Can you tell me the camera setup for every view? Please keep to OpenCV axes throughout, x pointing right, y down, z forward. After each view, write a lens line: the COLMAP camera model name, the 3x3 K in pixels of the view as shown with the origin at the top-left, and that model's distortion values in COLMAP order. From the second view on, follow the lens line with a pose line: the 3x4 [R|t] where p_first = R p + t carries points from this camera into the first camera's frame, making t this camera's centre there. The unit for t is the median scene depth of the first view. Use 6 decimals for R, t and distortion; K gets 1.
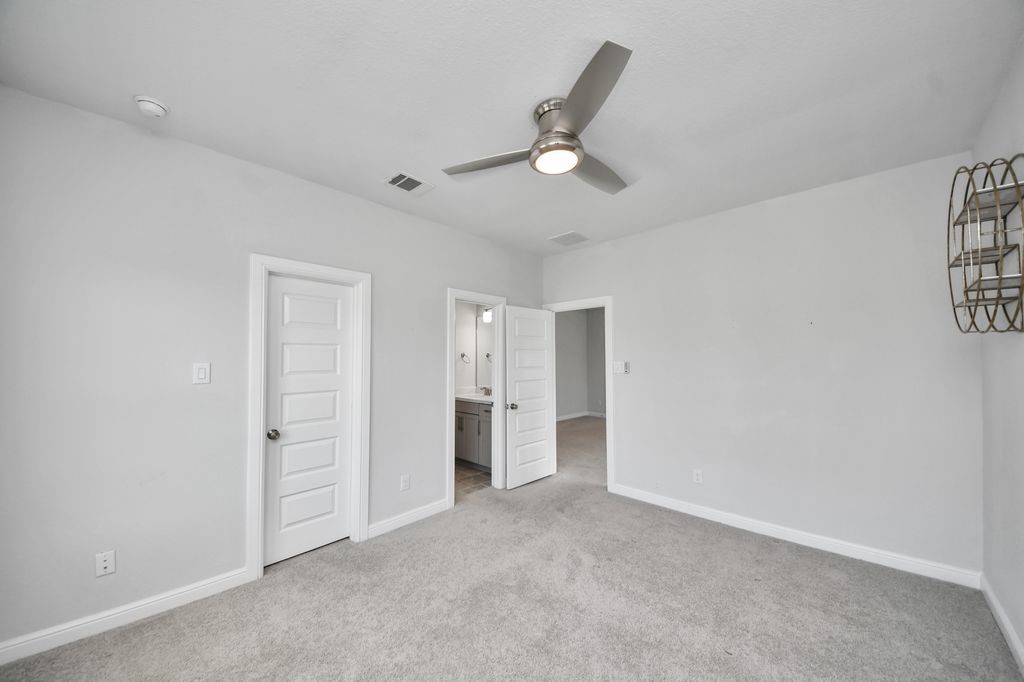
lens RADIAL K [[379.9, 0, 515.5], [0, 379.9, 344.3], [0, 0, 1]] dist [0.000261, -0.000113]
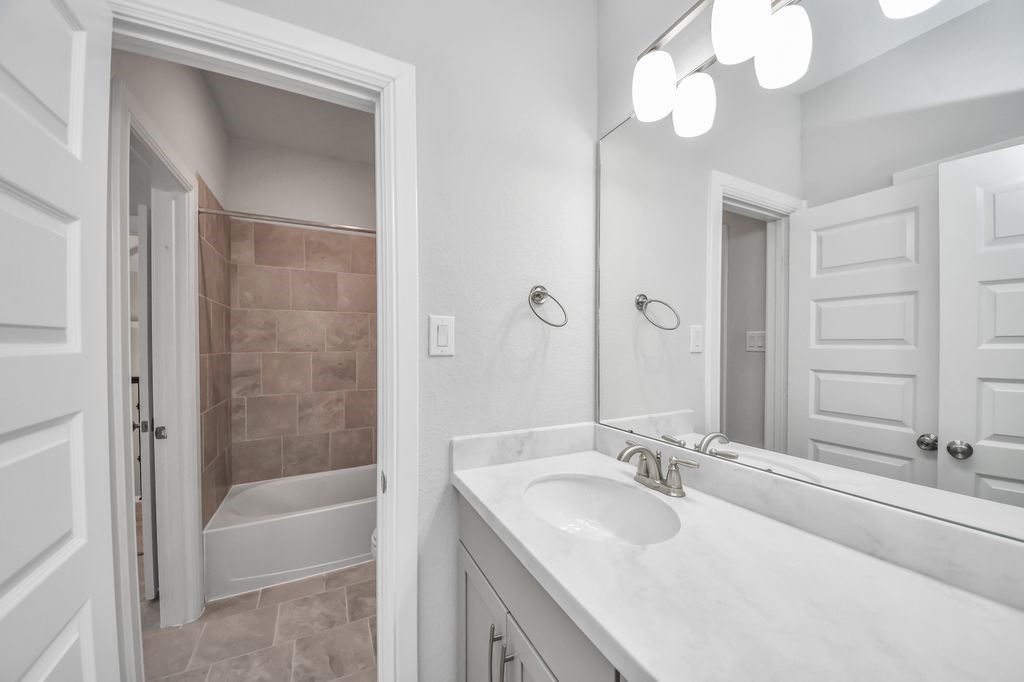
lens RADIAL K [[379.9, 0, 515.5], [0, 379.9, 344.3], [0, 0, 1]] dist [0.000261, -0.000113]
pose [[0.948192, 0.007718, -0.317603, -0.076920], [0.006882, 0.998971, 0.044822, 0.048646], [0.317622, -0.044685, 0.947164, 0.770500]]
